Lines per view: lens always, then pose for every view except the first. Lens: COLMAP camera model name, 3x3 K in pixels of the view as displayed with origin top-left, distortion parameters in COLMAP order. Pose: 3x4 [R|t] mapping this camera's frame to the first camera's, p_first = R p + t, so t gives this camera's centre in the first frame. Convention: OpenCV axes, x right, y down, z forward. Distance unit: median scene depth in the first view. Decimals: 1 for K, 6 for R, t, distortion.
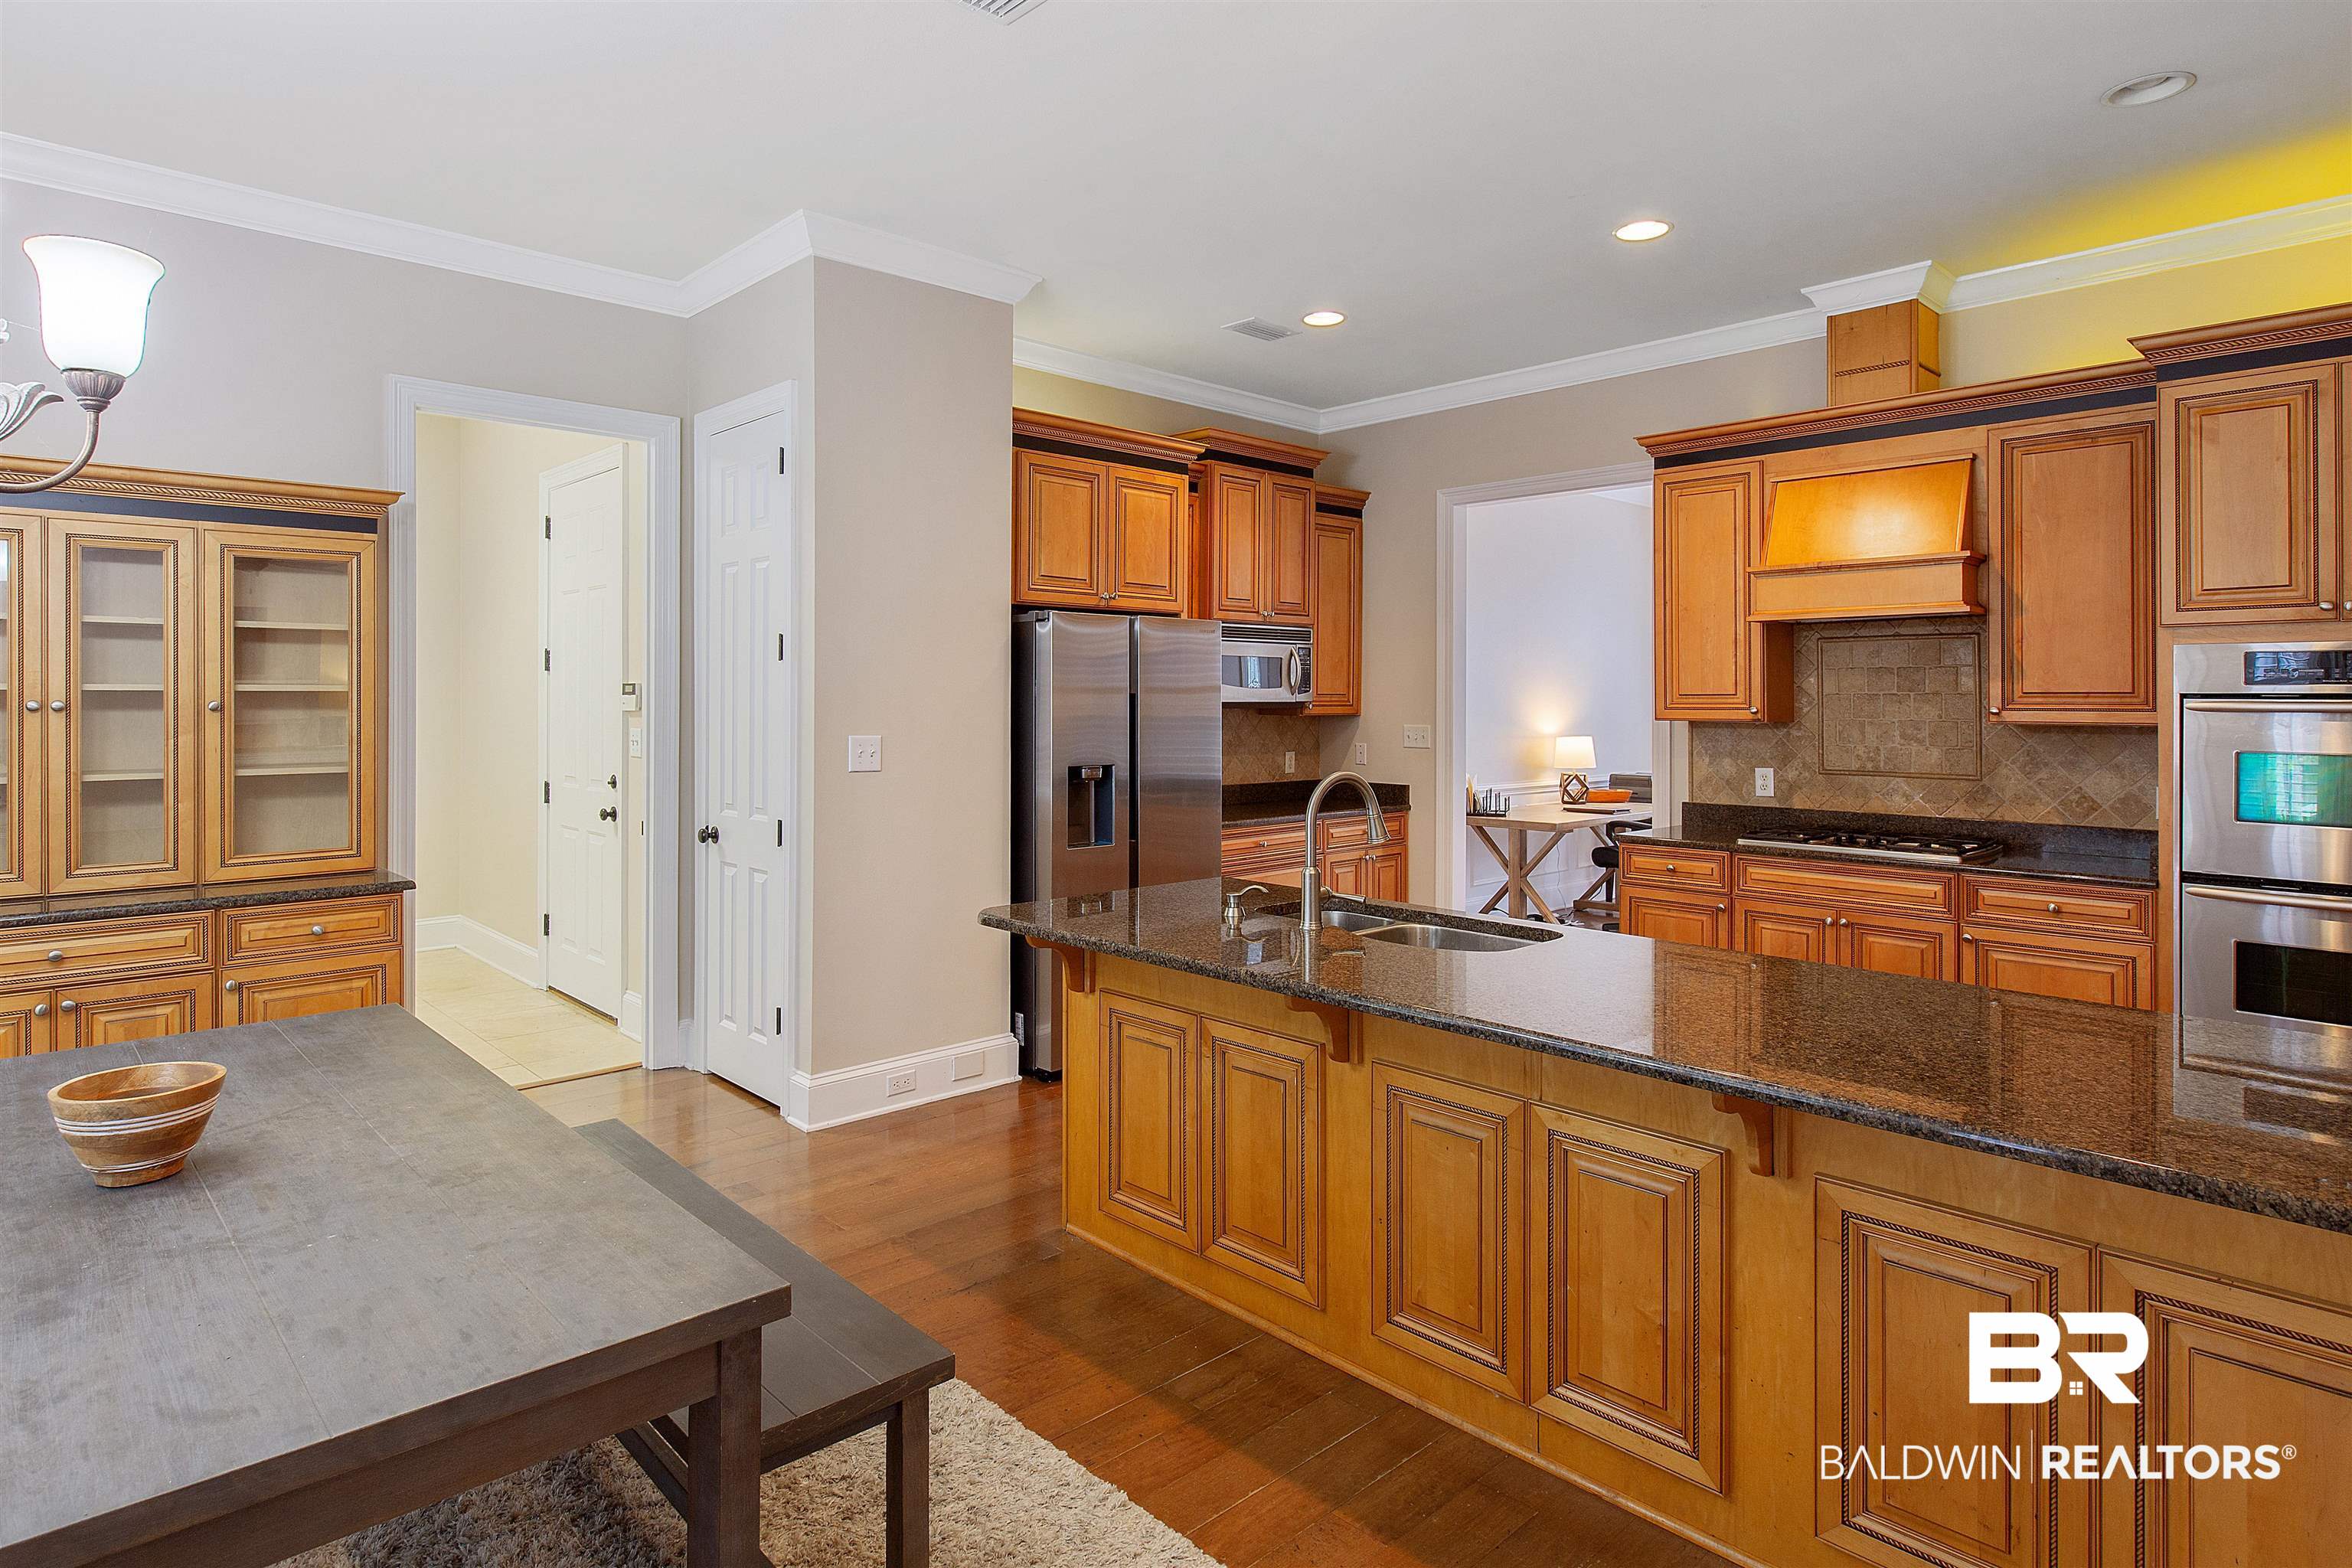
lens RADIAL K [[1277.5, 0, 1141.9], [0, 1277.5, 705.6], [0, 0, 1]] dist [0.001780, 0.000155]
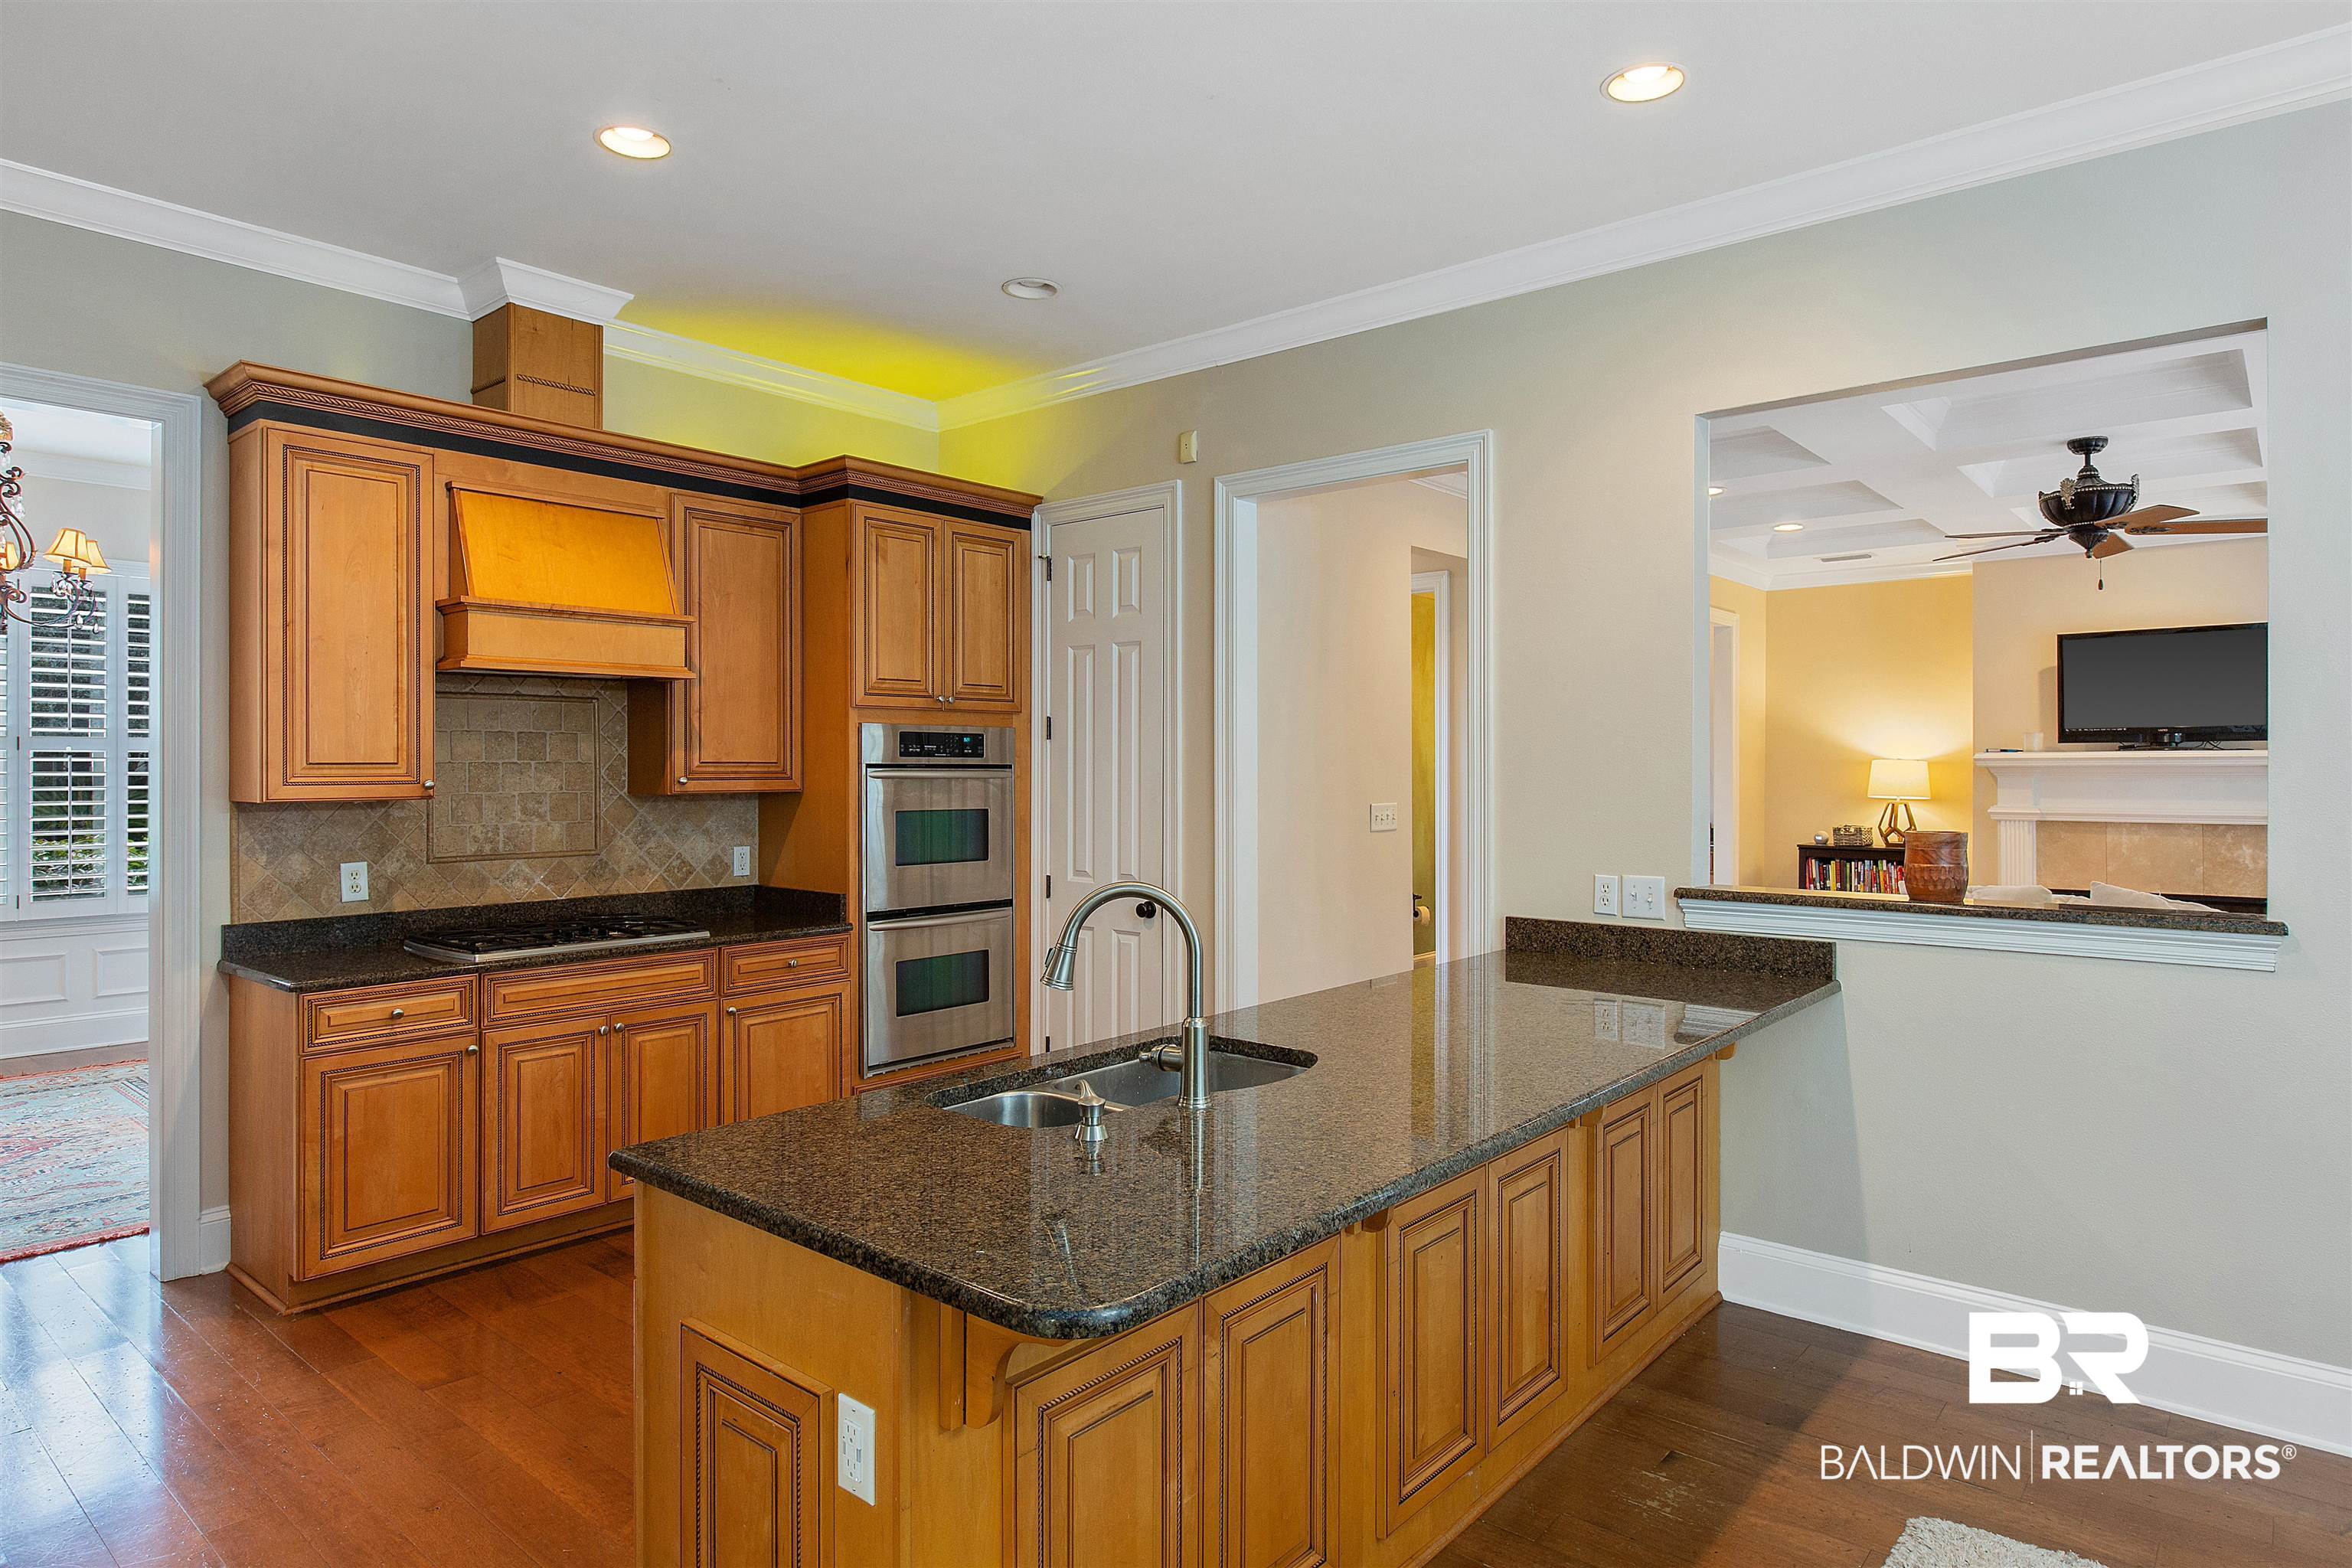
lens RADIAL K [[1345.4, 0, 1167.4], [0, 1345.4, 766.6], [0, 0, 1]] dist [0.000127, 0.000495]
pose [[-0.115257, -0.003619, 0.993329, -0.367908], [0.004172, 0.999983, 0.004127, -0.008405], [-0.993327, 0.004619, -0.115240, 0.679171]]
